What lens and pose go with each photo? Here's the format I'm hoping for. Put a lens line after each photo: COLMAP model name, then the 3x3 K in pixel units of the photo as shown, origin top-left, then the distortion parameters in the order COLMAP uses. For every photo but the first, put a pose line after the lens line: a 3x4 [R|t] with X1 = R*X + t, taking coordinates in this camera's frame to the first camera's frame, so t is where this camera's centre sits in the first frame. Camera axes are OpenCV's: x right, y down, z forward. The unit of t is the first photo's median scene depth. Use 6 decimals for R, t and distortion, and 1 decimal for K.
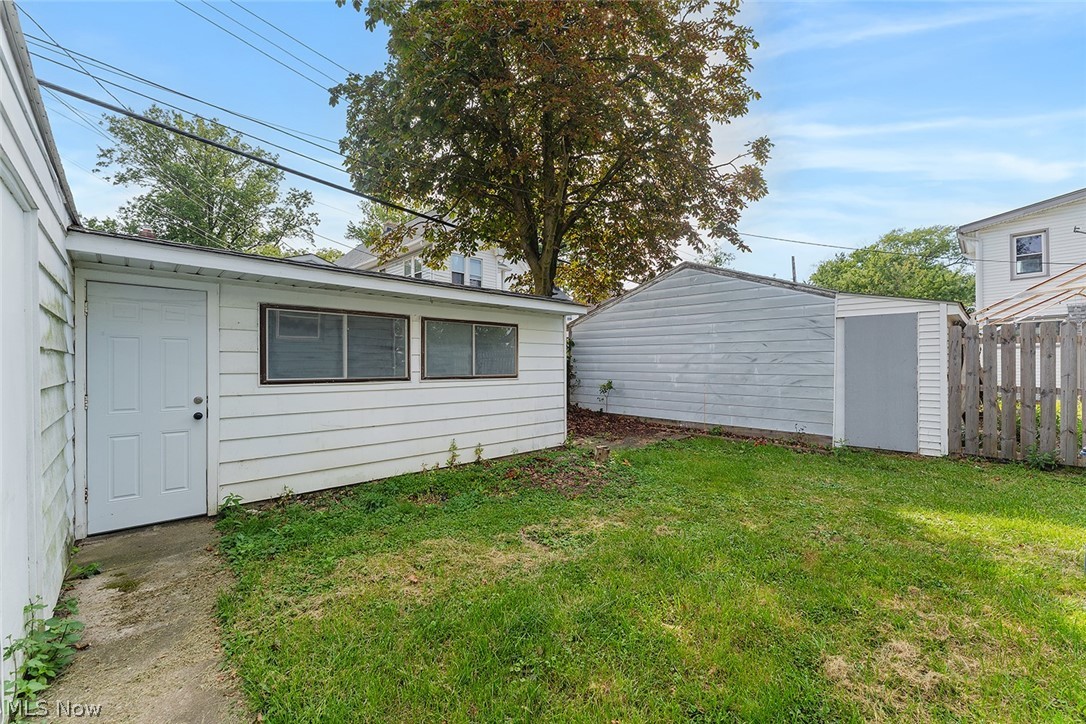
lens RADIAL K [[437.0, 0, 541.3], [0, 437.0, 362.9], [0, 0, 1]] dist [-0.000775, -0.000164]
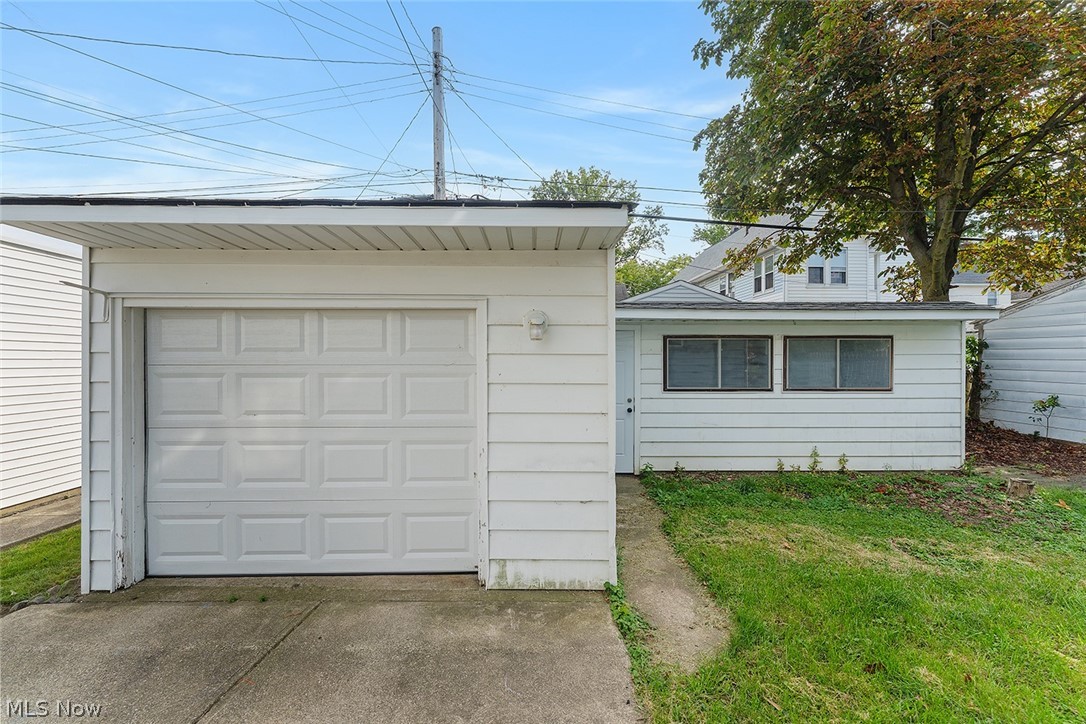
lens RADIAL K [[437.0, 0, 541.3], [0, 437.0, 362.9], [0, 0, 1]] dist [-0.000775, -0.000164]
pose [[0.736388, 0.008153, -0.676511, 0.031151], [0.001381, 0.999907, 0.013555, -0.049952], [0.676559, -0.010916, 0.736308, -0.264111]]
